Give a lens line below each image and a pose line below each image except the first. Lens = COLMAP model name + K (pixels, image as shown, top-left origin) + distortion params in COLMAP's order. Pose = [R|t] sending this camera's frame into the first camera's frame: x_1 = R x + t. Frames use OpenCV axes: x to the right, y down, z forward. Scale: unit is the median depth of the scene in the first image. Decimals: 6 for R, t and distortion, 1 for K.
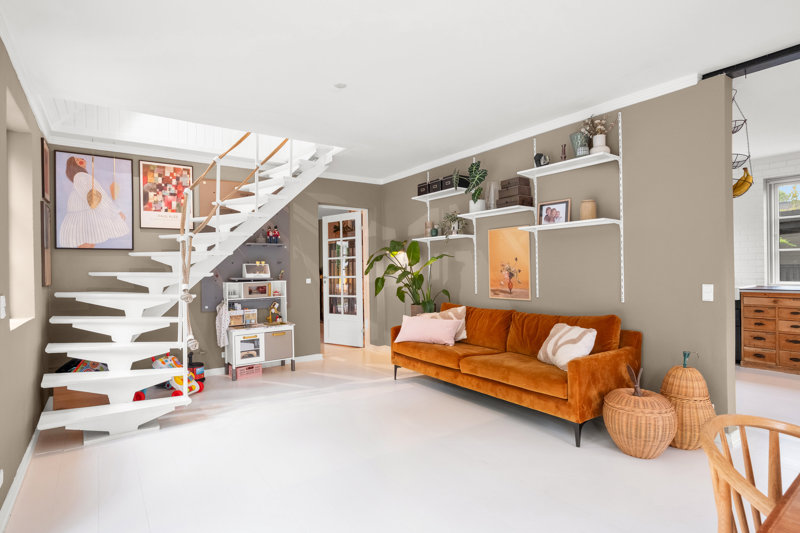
lens RADIAL K [[417.4, 0, 400.0], [0, 417.4, 266.5], [0, 0, 1]] dist [0.001252, 0.000752]
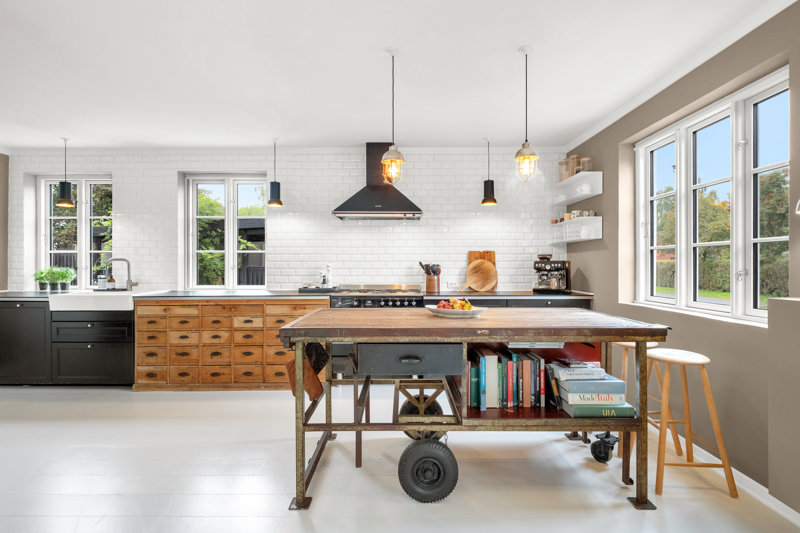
lens RADIAL K [[395.8, 0, 400.0], [0, 395.8, 266.5], [0, 0, 1]] dist [0.001471, -0.000132]
pose [[0.583838, 0.010341, 0.811805, 0.501575], [-0.007485, 0.999945, -0.007354, -0.003243], [-0.811836, -0.001783, 0.583883, 0.128034]]
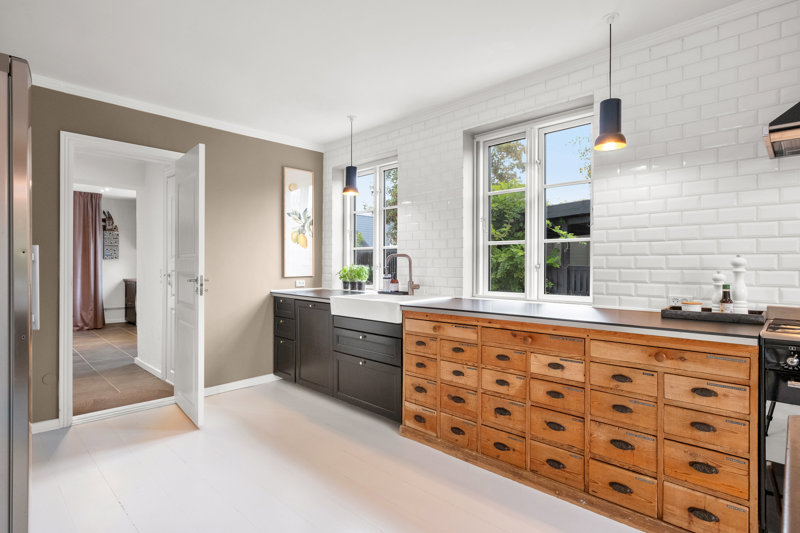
lens RADIAL K [[410.3, 0, 400.0], [0, 410.3, 266.5], [0, 0, 1]] dist [0.003932, 0.000432]
pose [[0.983598, 0.014008, 0.179832, 0.724030], [-0.014799, 0.999886, 0.003059, -0.002943], [-0.179769, -0.005670, 0.983693, 0.435357]]
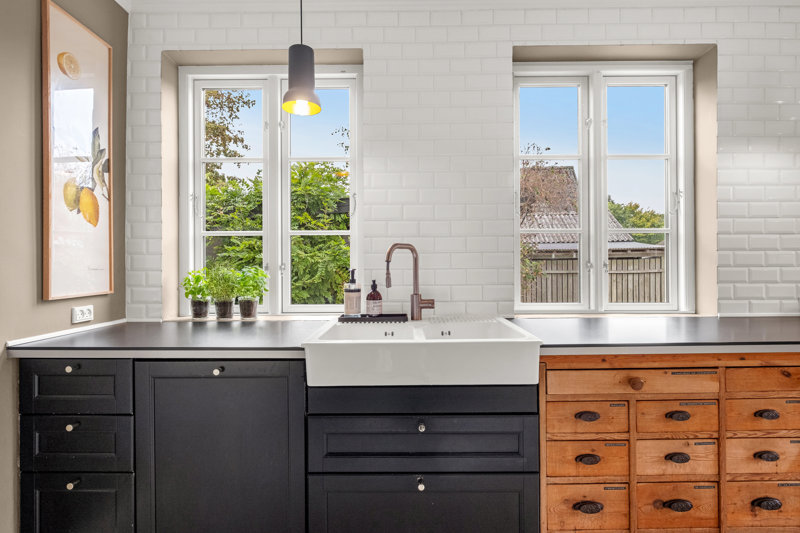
lens RADIAL K [[417.4, 0, 400.0], [0, 417.4, 266.5], [0, 0, 1]] dist [0.001252, 0.000752]
pose [[0.582394, 0.009091, 0.812856, 0.533334], [-0.001986, 0.999950, -0.009761, 0.002193], [-0.812904, 0.004071, 0.582383, 0.933237]]
